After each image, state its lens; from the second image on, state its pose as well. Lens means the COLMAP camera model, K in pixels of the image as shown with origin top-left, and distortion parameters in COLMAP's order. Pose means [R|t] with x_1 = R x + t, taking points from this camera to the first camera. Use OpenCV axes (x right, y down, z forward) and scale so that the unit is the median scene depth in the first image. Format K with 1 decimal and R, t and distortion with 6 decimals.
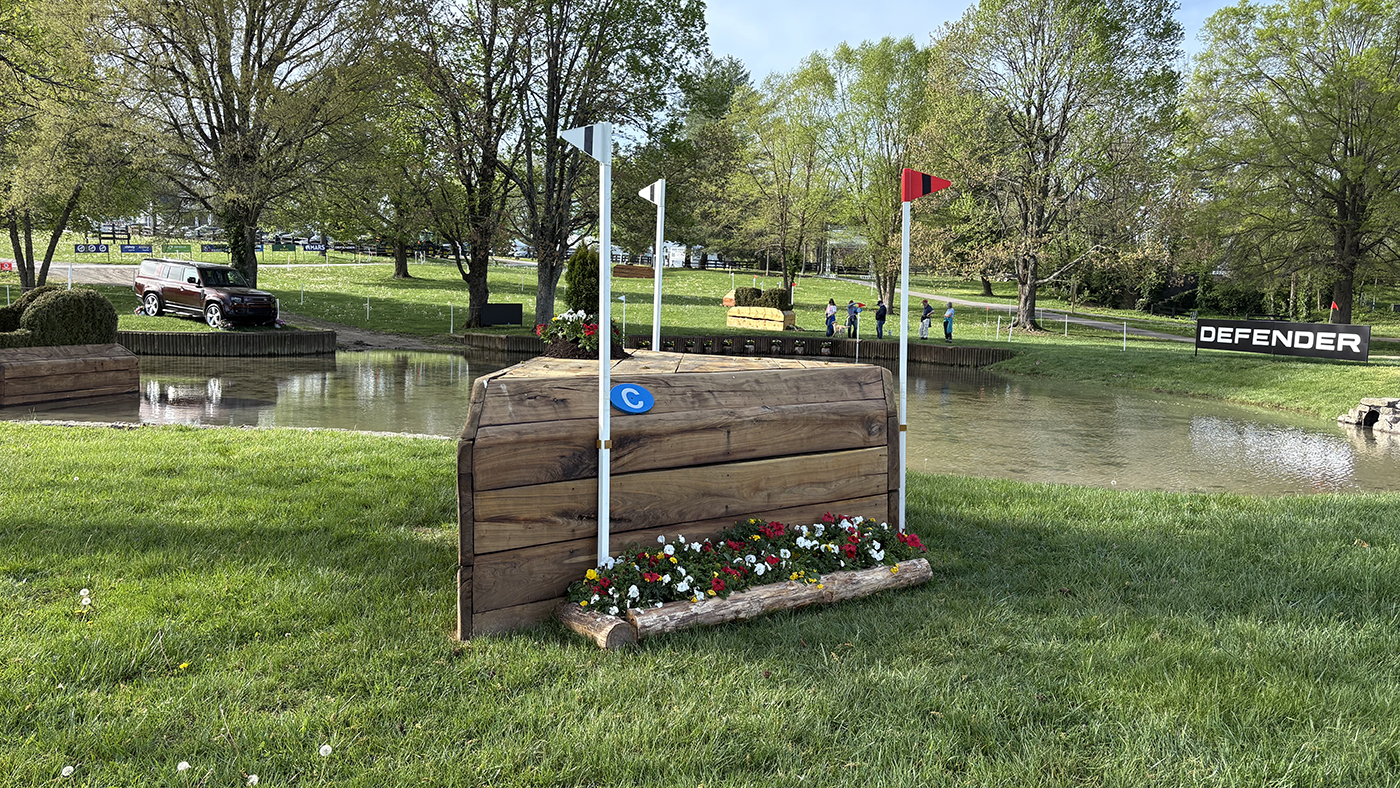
lens RADIAL K [[1097.8, 0, 700.0], [0, 1097.8, 394.0], [0, 0, 1]] dist [0.108379, 0.000592]
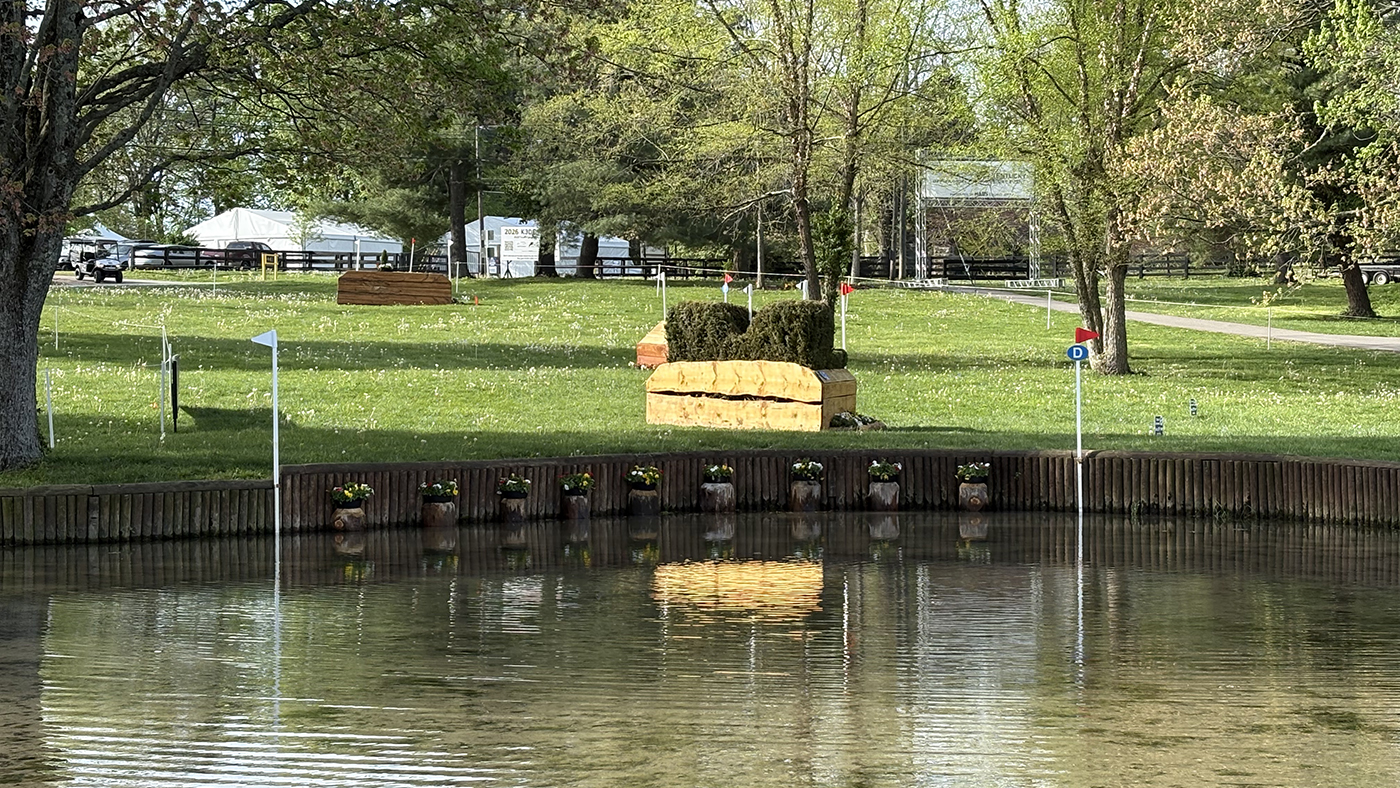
lens RADIAL K [[1097.8, 0, 700.0], [0, 1097.8, 394.0], [0, 0, 1]] dist [0.108379, 0.000592]
pose [[0.998974, -0.040772, 0.019727, 0.033281], [0.042637, 0.993476, -0.105771, -0.034976], [-0.015285, 0.106503, 0.994195, 0.661498]]
